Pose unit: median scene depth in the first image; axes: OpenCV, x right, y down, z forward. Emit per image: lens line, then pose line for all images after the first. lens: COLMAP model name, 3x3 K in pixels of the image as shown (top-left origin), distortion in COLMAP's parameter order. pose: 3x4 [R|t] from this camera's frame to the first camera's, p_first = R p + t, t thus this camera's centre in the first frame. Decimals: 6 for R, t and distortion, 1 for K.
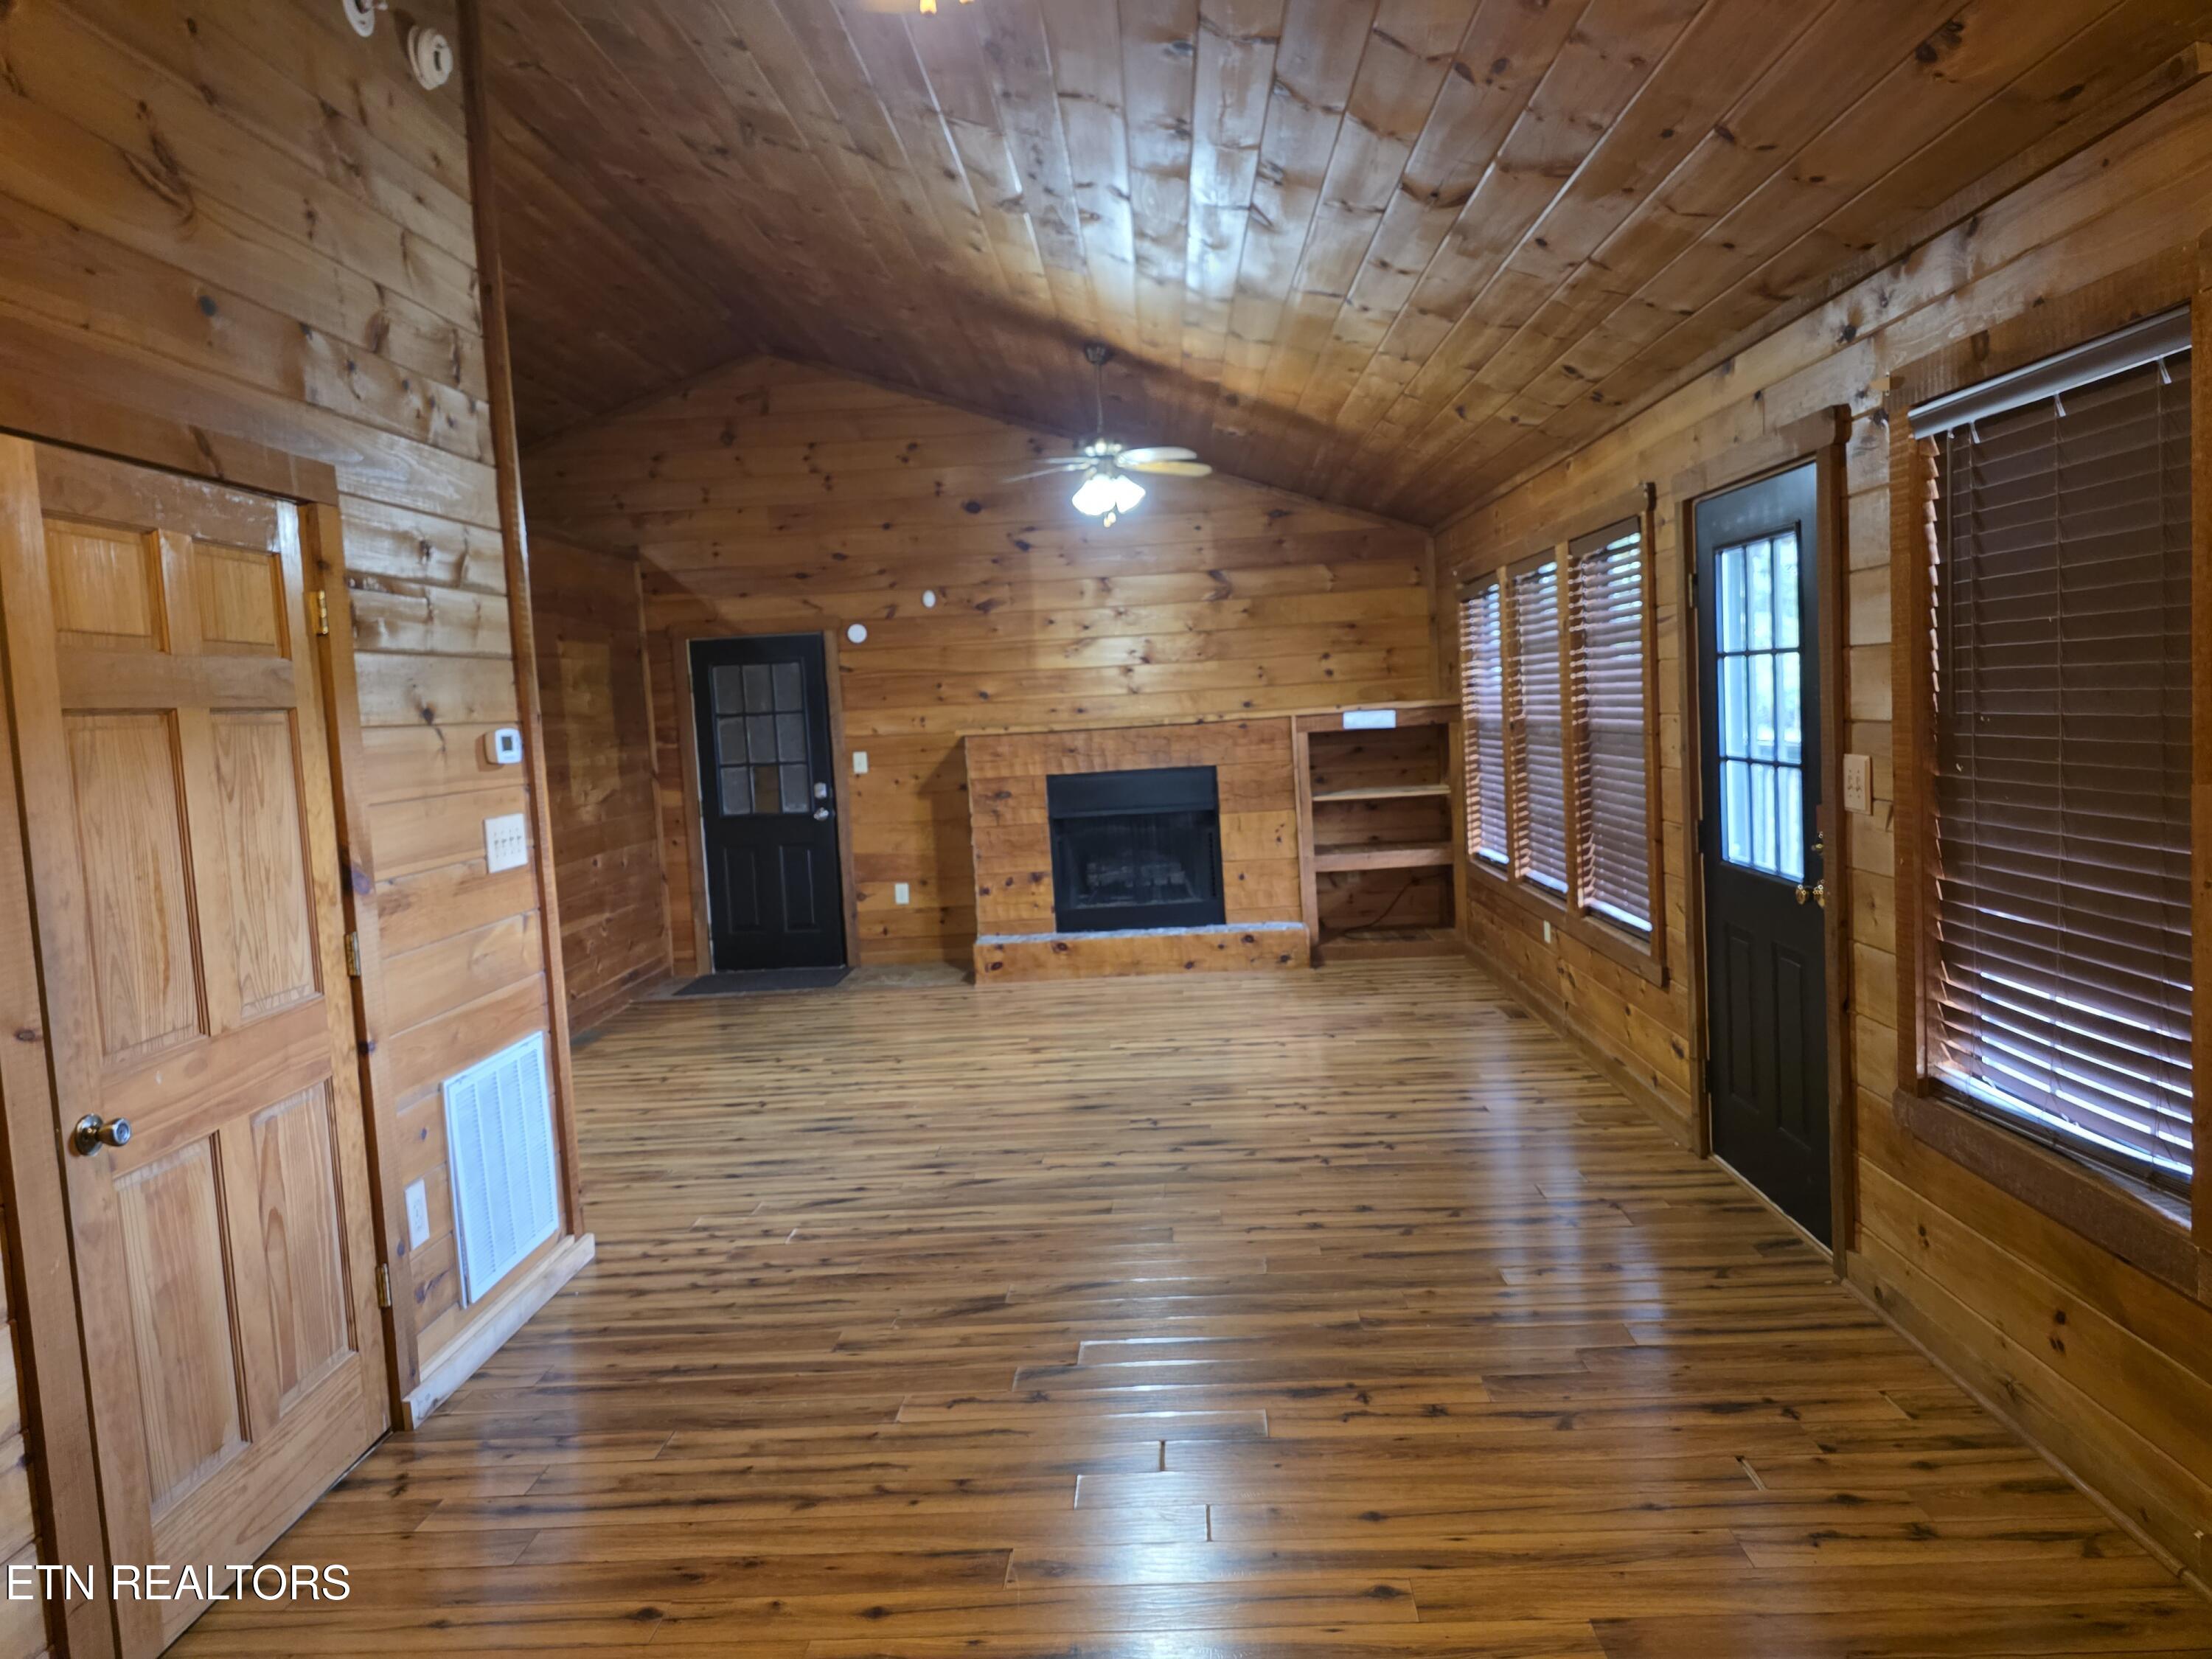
lens RADIAL K [[1510.2, 0, 1120.4], [0, 1510.2, 834.1], [0, 0, 1]] dist [0.045635, -0.046150]
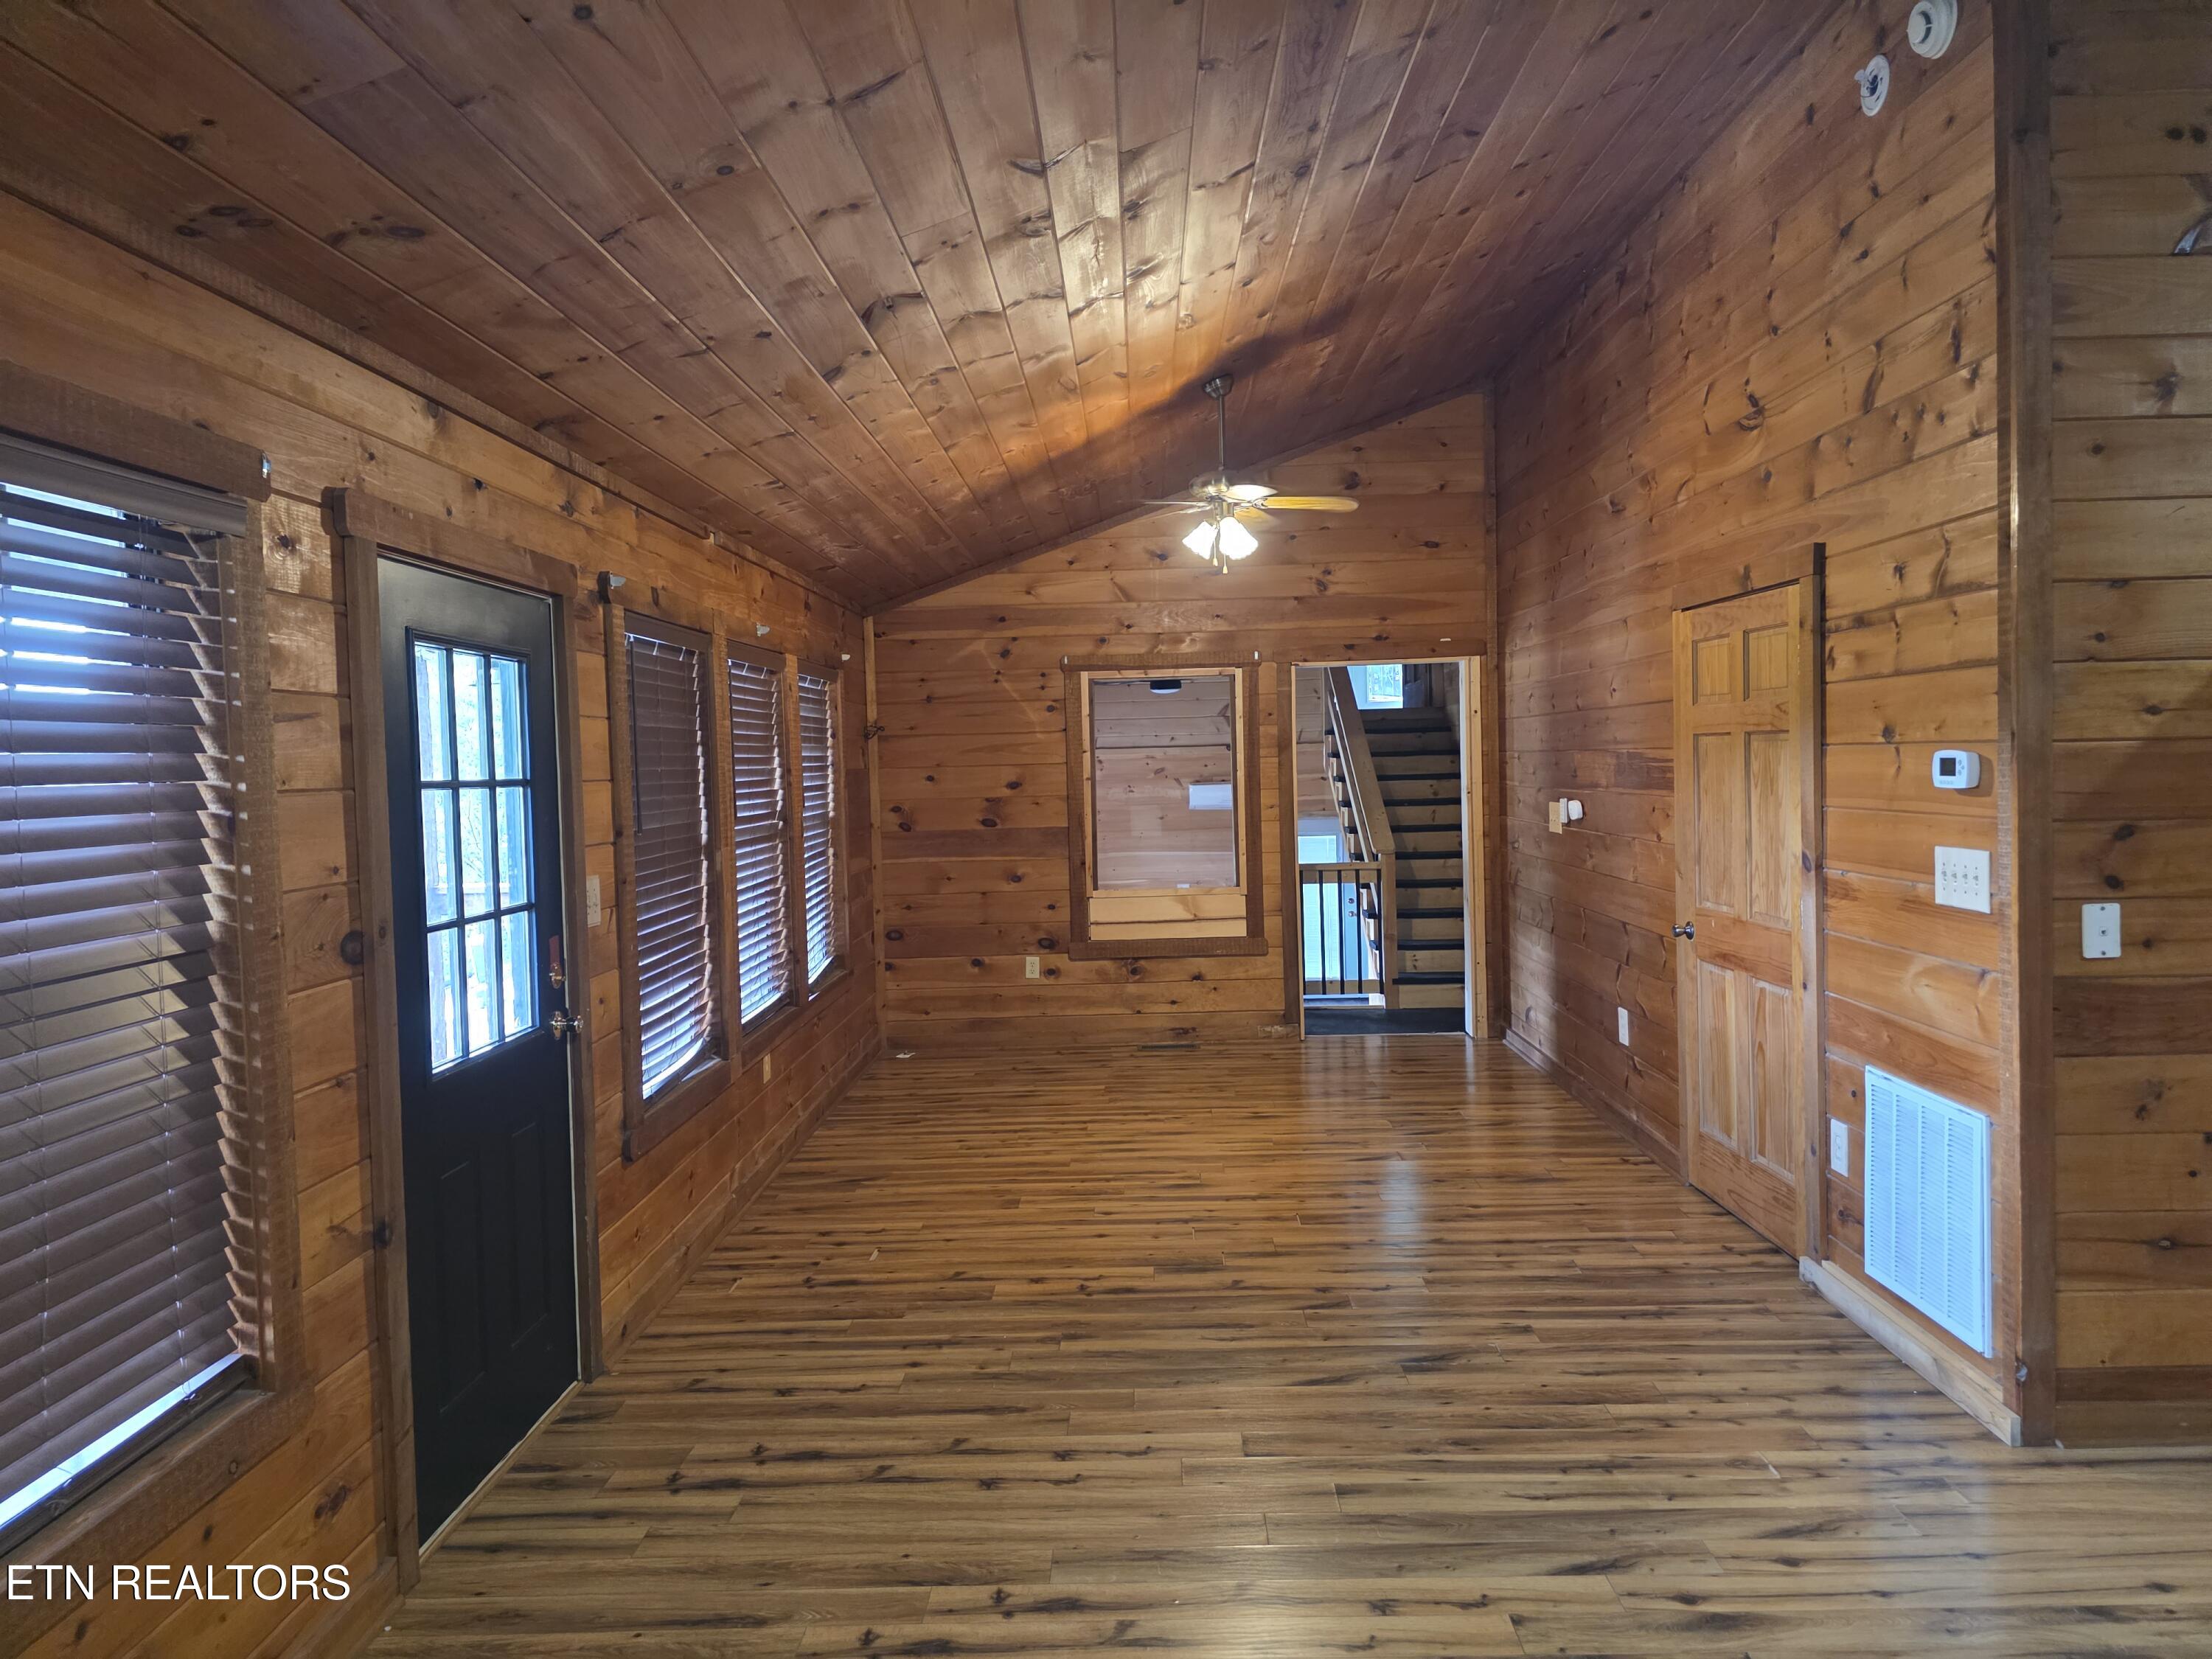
lens RADIAL K [[1510.2, 0, 1120.4], [0, 1510.2, 834.1], [0, 0, 1]] dist [0.045635, -0.046150]
pose [[-0.996306, 0.084936, -0.012631, 0.088638], [0.082406, 0.987074, 0.137453, -0.184113], [0.024142, 0.135904, -0.990428, 1.896241]]
